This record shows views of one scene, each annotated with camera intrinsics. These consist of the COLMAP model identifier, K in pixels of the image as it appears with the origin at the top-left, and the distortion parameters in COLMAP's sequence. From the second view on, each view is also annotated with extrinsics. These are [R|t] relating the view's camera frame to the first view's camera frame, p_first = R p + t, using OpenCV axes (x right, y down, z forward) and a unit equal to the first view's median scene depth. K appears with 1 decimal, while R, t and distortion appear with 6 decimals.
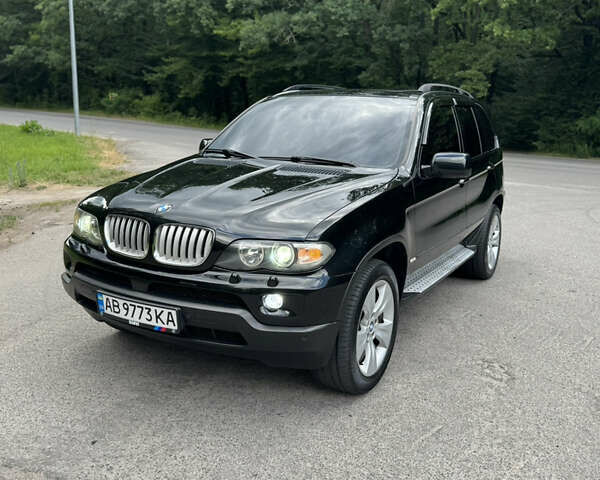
lens RADIAL K [[569.8, 0, 299.1], [0, 569.8, 240.3], [0, 0, 1]] dist [-0.013488, 0.000000]
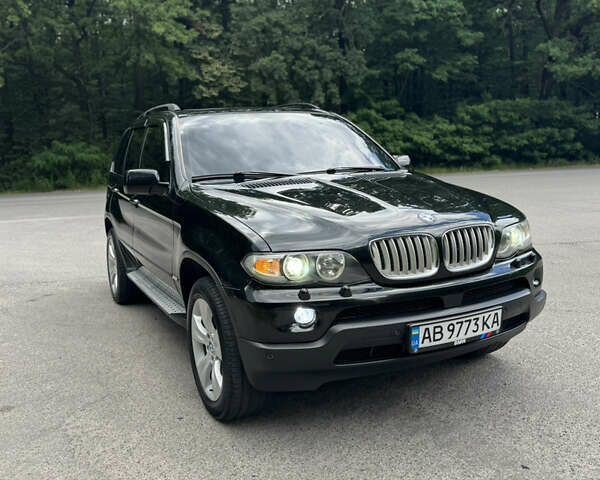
lens RADIAL K [[569.8, 0, 297.7], [0, 569.8, 241.2], [0, 0, 1]] dist [-0.013488, 0.000000]
pose [[0.570352, -0.171843, 0.803224, -1.032780], [0.223712, 0.973403, 0.049398, -0.104287], [-0.790349, 0.151517, 0.593625, 0.575973]]
